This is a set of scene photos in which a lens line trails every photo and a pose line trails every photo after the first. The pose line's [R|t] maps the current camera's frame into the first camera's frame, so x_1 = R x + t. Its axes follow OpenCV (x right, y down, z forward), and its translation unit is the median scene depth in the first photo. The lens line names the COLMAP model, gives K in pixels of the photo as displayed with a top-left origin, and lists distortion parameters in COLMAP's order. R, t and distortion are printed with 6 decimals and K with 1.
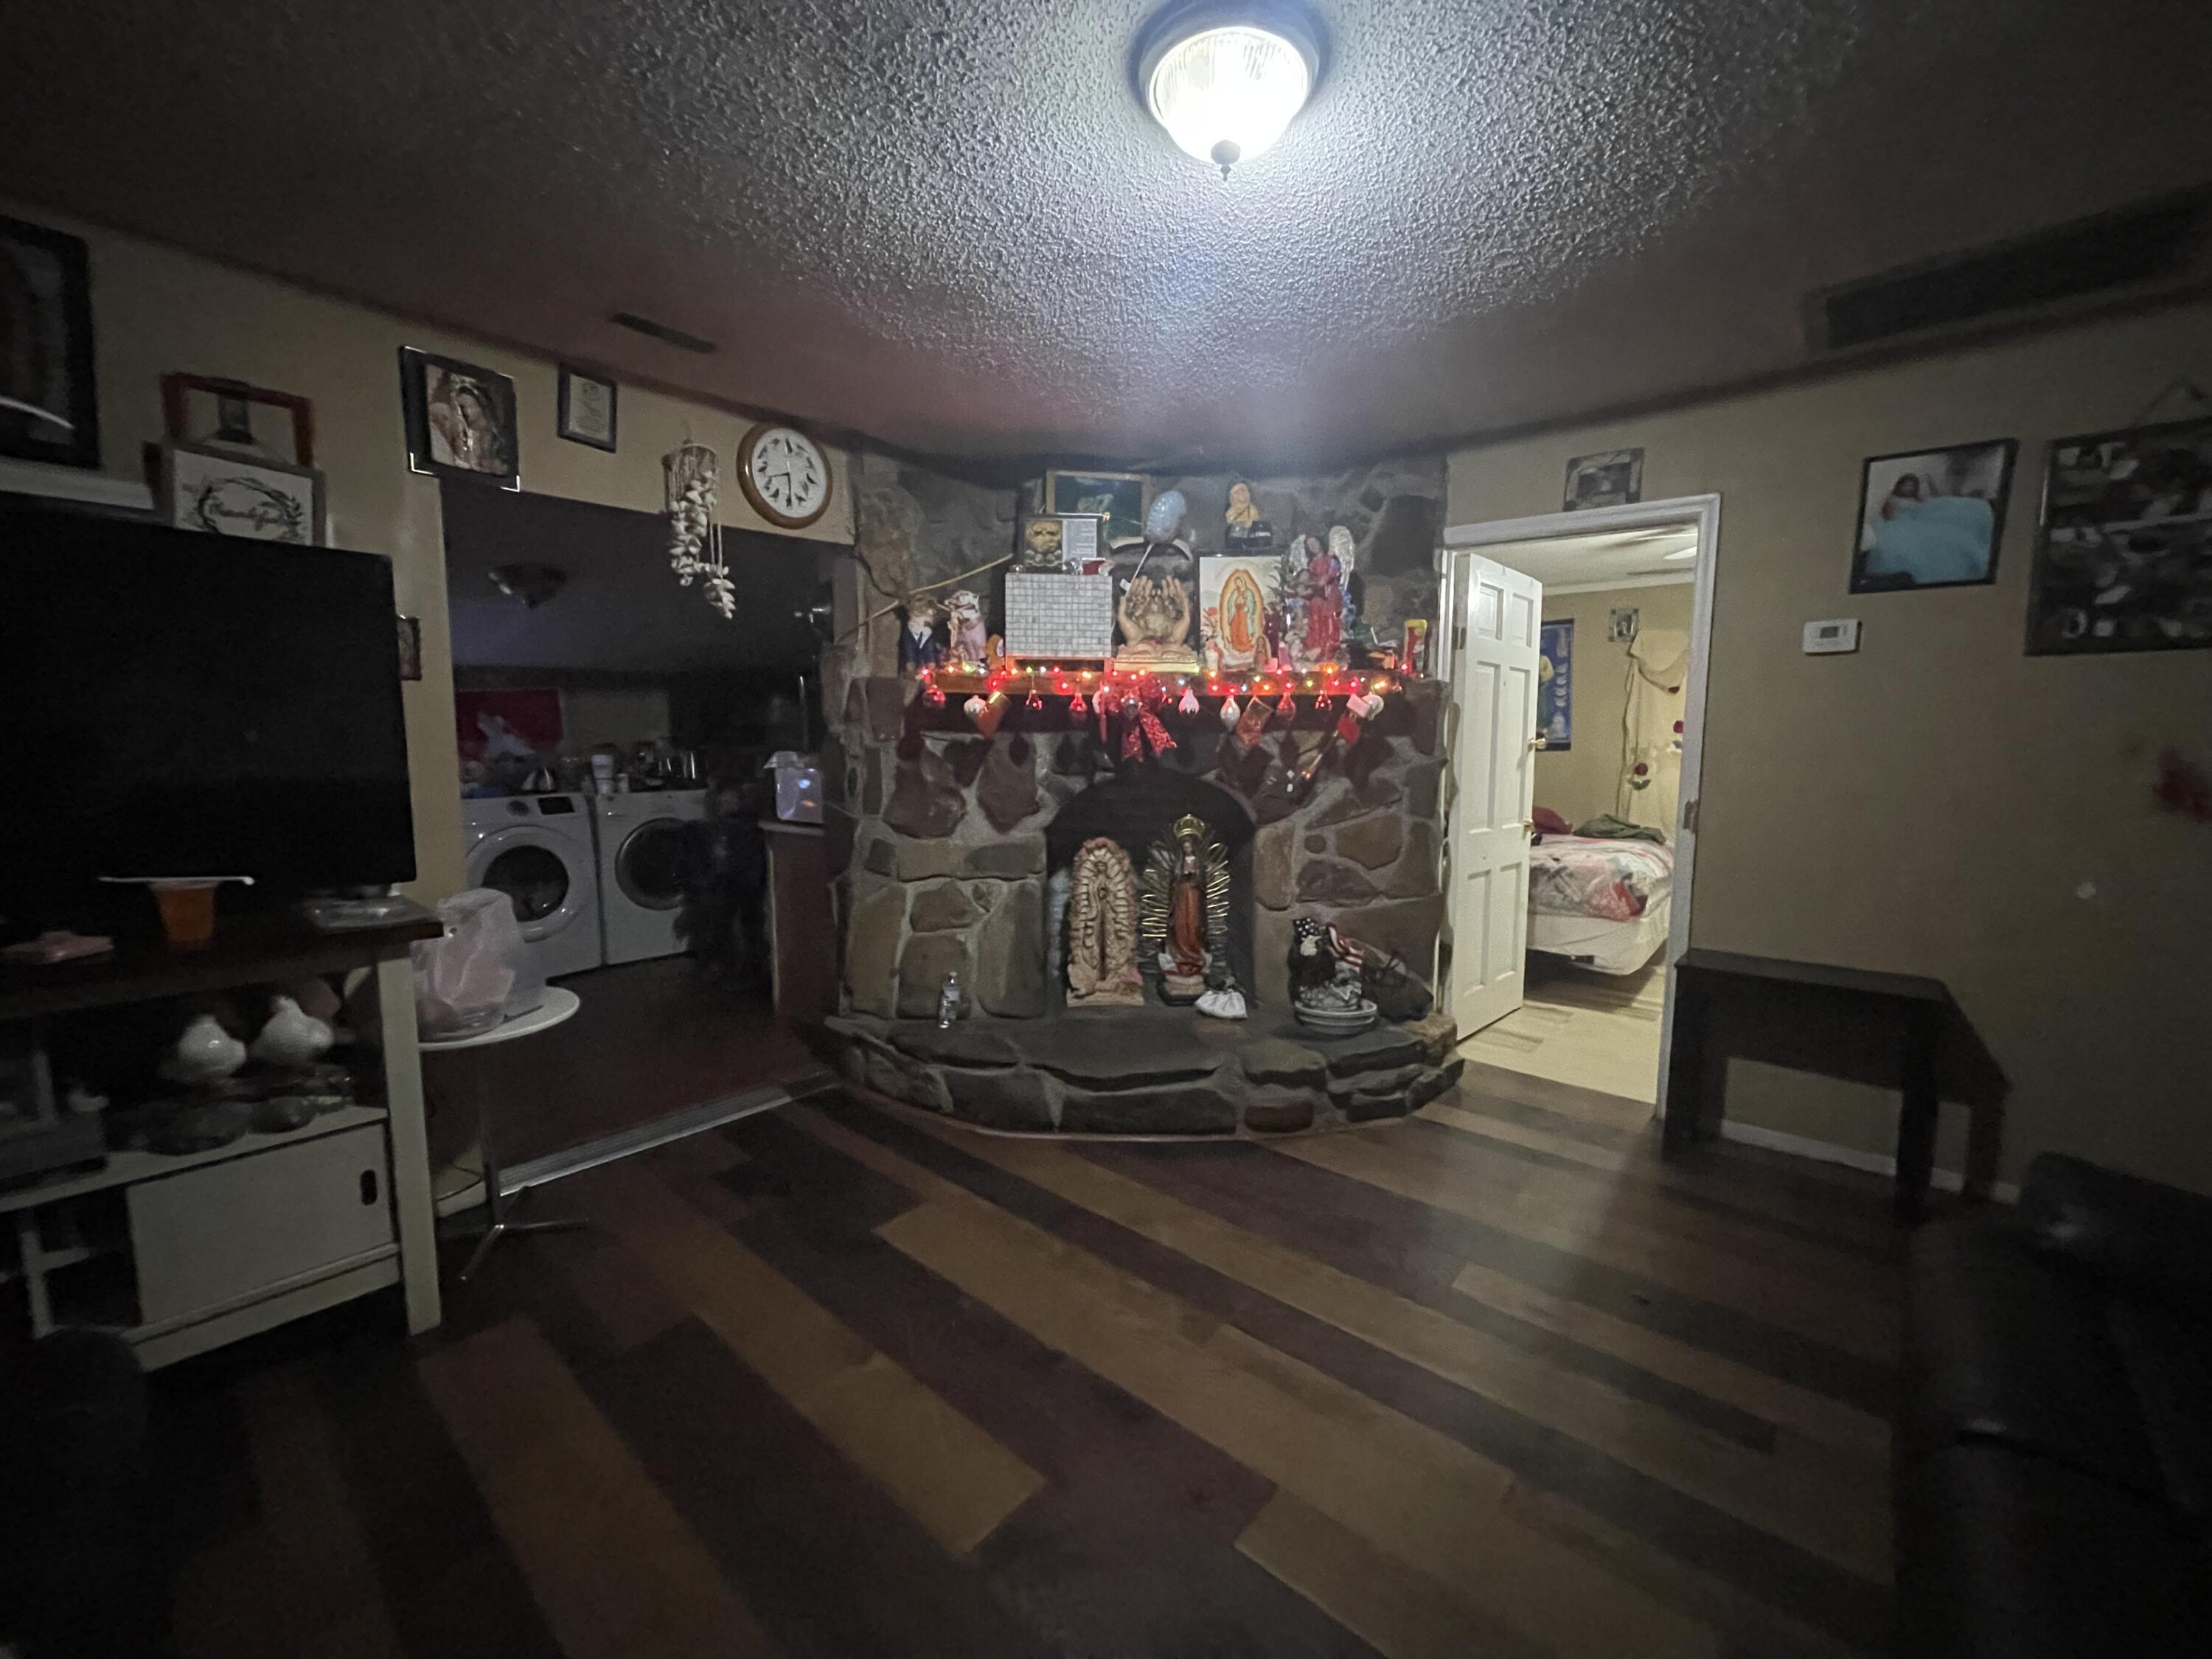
lens RADIAL K [[893.0, 0, 1106.0], [0, 893.0, 829.5], [0, 0, 1]] dist [-0.018082, -0.000137]
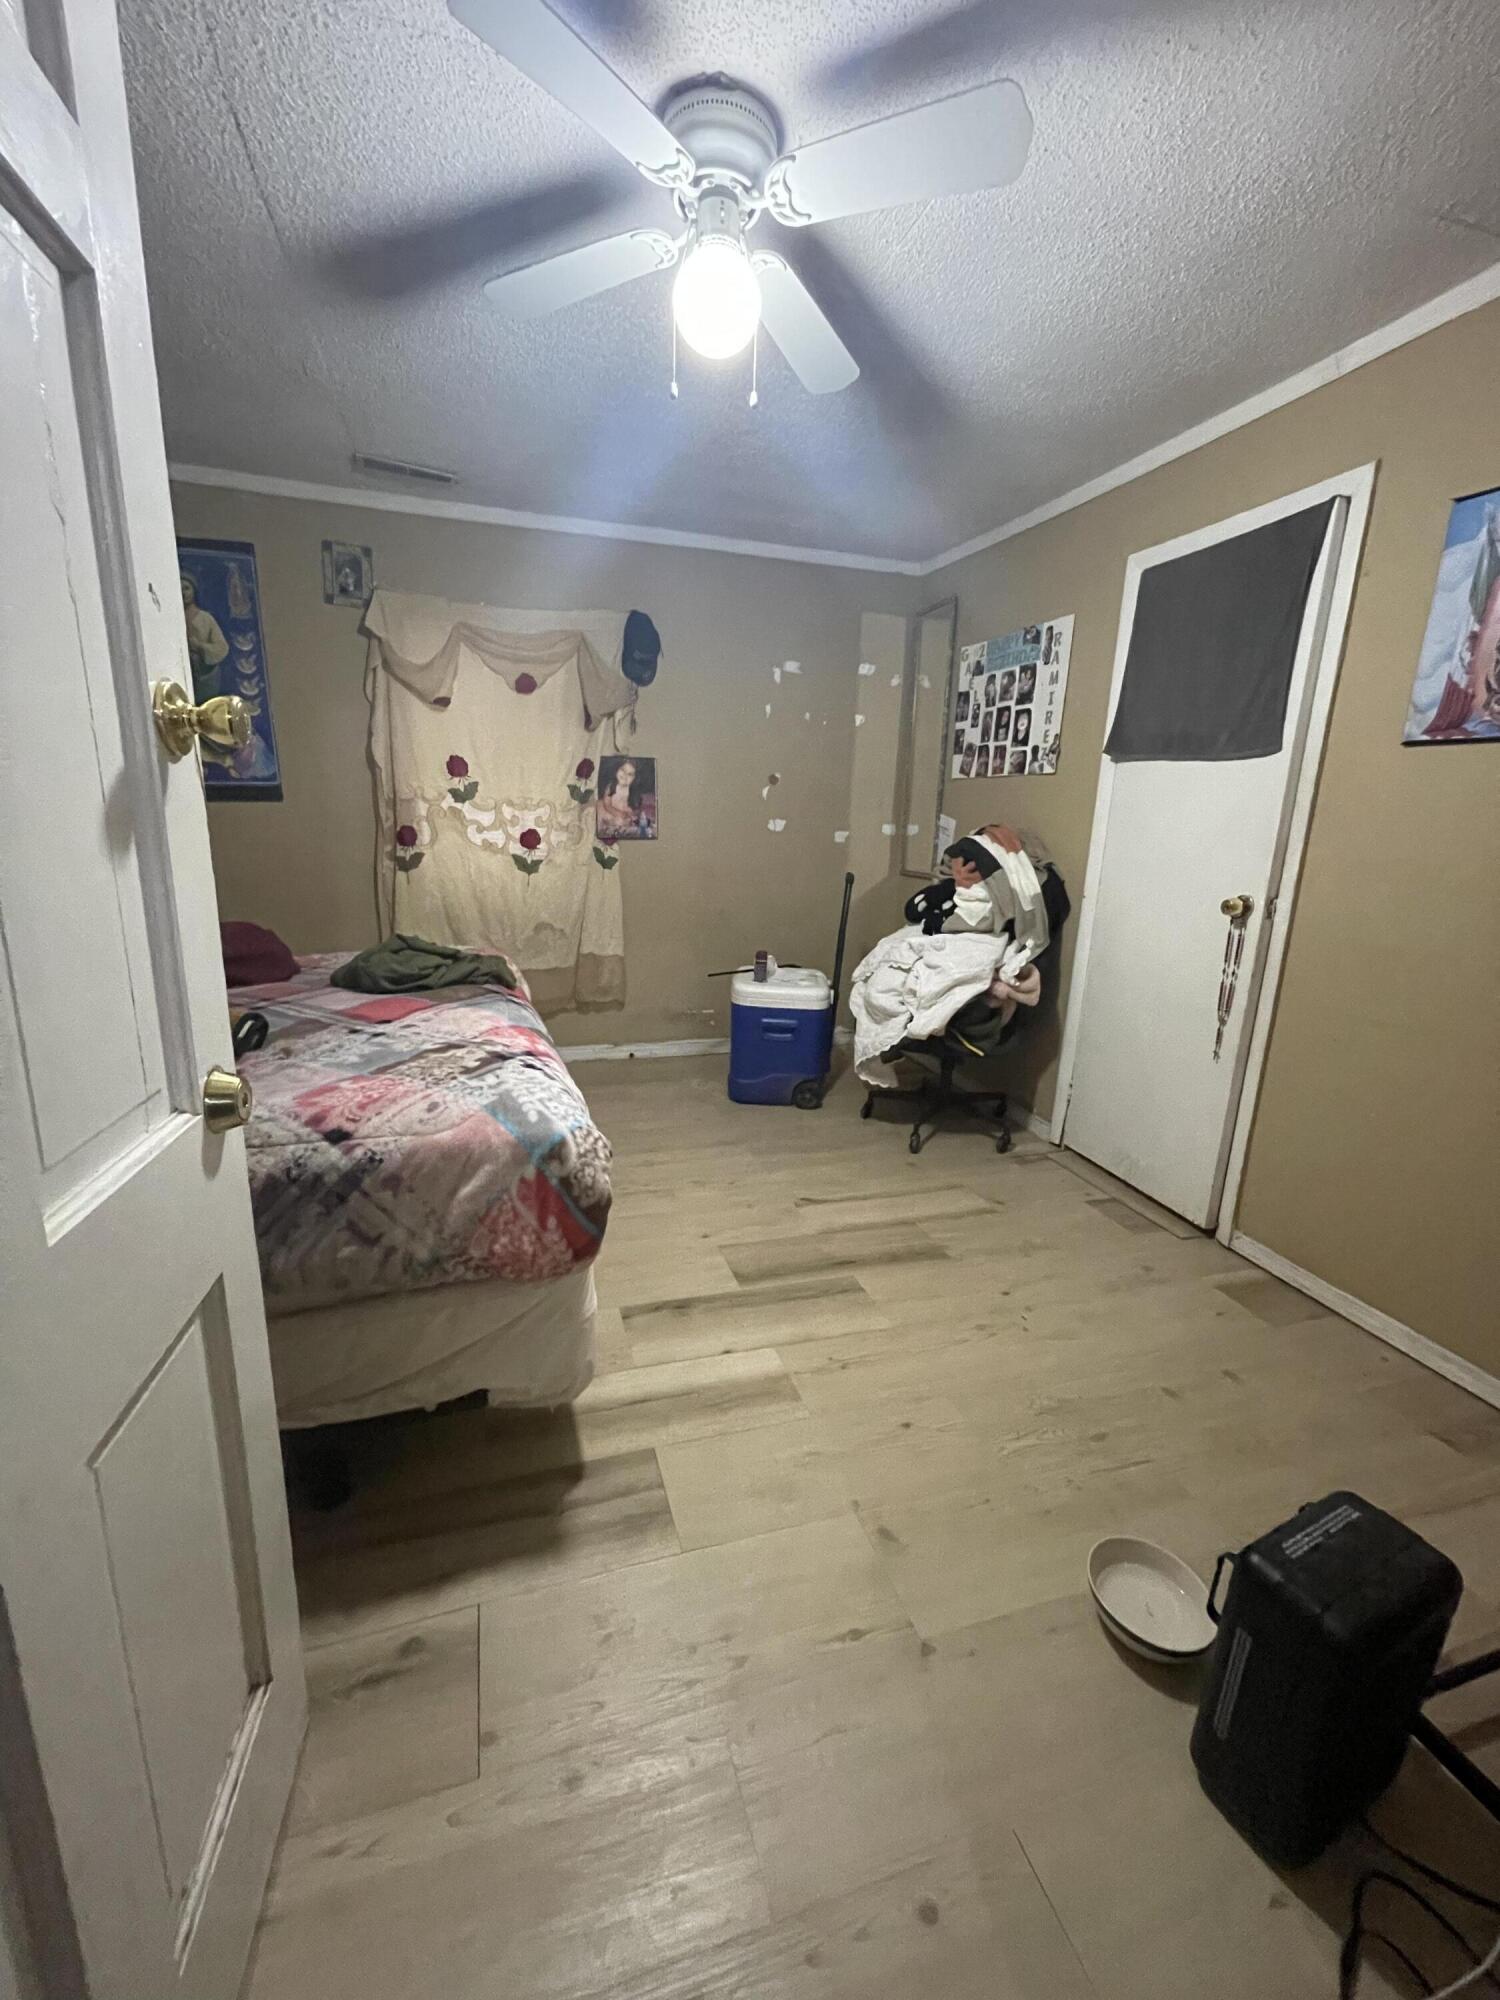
lens RADIAL K [[807.4, 0, 750.0], [0, 807.4, 1000.0], [0, 0, 1]] dist [-0.018082, -0.000137]
pose [[0.519126, -0.171327, 0.837350, 0.273683], [0.053981, 0.984320, 0.167931, -0.040687], [-0.852992, -0.041977, 0.520234, 0.565860]]
